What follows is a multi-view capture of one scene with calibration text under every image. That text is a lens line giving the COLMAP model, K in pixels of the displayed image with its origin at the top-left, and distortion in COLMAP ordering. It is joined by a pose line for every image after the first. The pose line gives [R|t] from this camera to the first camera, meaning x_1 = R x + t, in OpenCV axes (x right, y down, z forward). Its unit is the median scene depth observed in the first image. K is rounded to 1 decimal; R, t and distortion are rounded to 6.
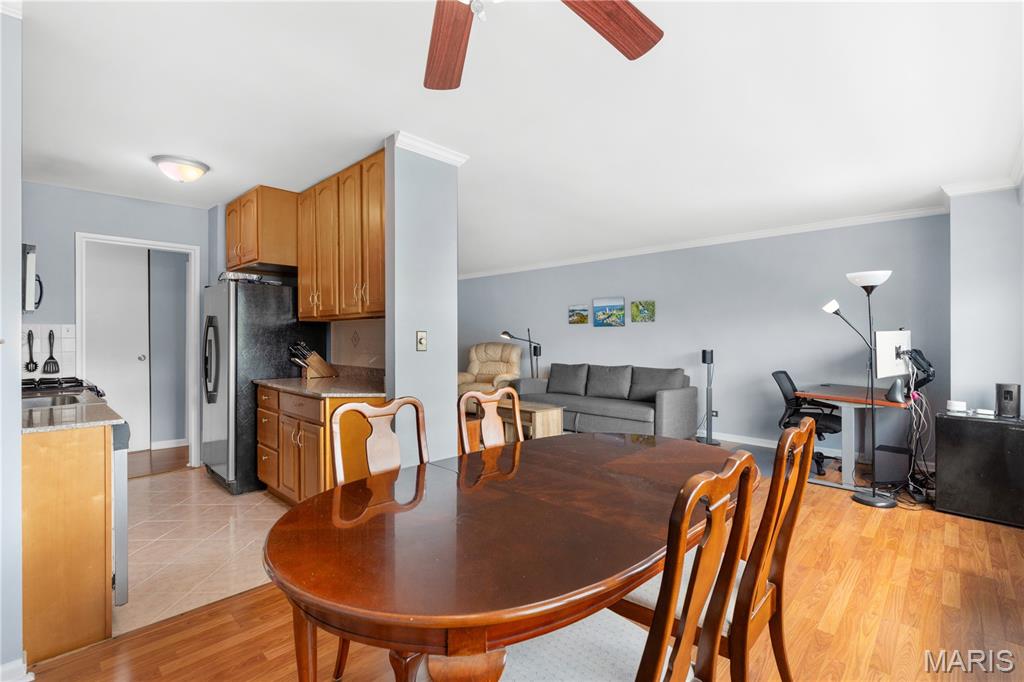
lens RADIAL K [[469.0, 0, 523.7], [0, 469.0, 333.4], [0, 0, 1]] dist [0.000539, -0.000006]
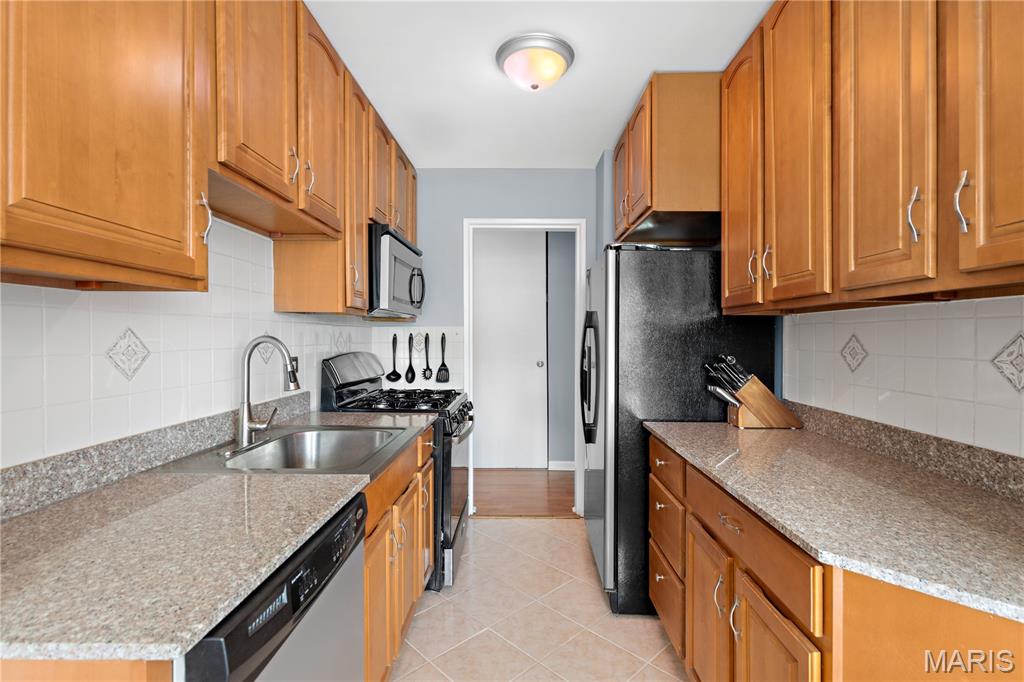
lens RADIAL K [[473.3, 0, 512.0], [0, 473.3, 341.0], [0, 0, 1]] dist [0.003057, -0.000172]
pose [[0.669518, 0.011035, -0.742714, -0.247698], [0.000327, 0.999885, 0.015151, -0.005417], [0.742795, -0.010387, 0.669438, 0.479262]]
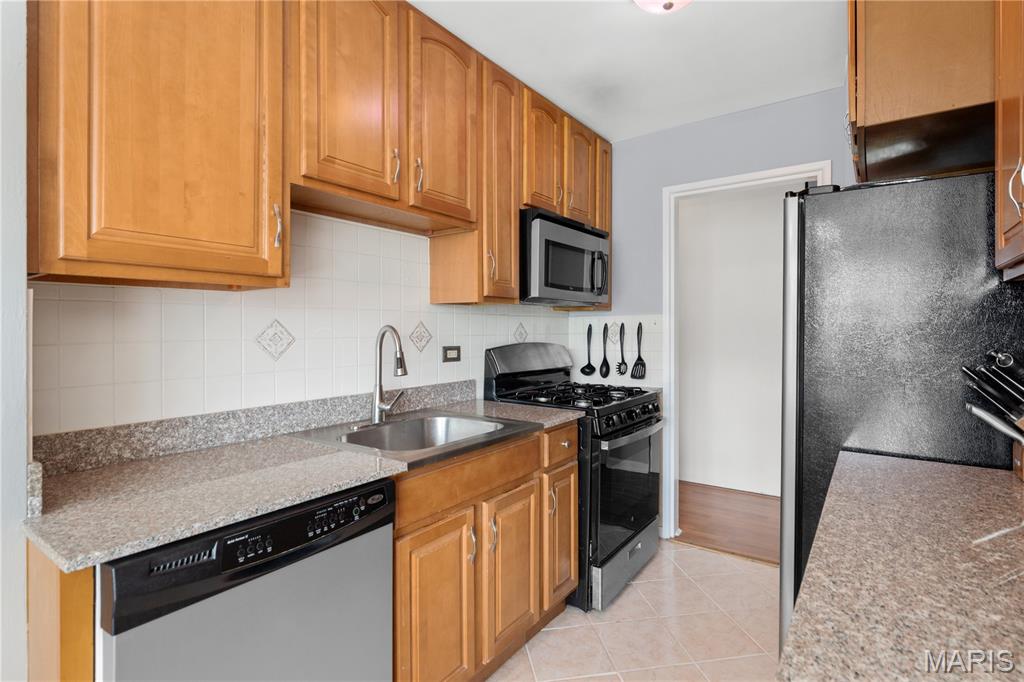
lens RADIAL K [[501.5, 0, 513.6], [0, 501.5, 332.9], [0, 0, 1]] dist [-0.000724, 0.000102]
pose [[0.123889, 0.007706, -0.992266, -0.204191], [0.009711, 0.999913, 0.008978, 0.000631], [0.992249, -0.010748, 0.123804, 0.663775]]
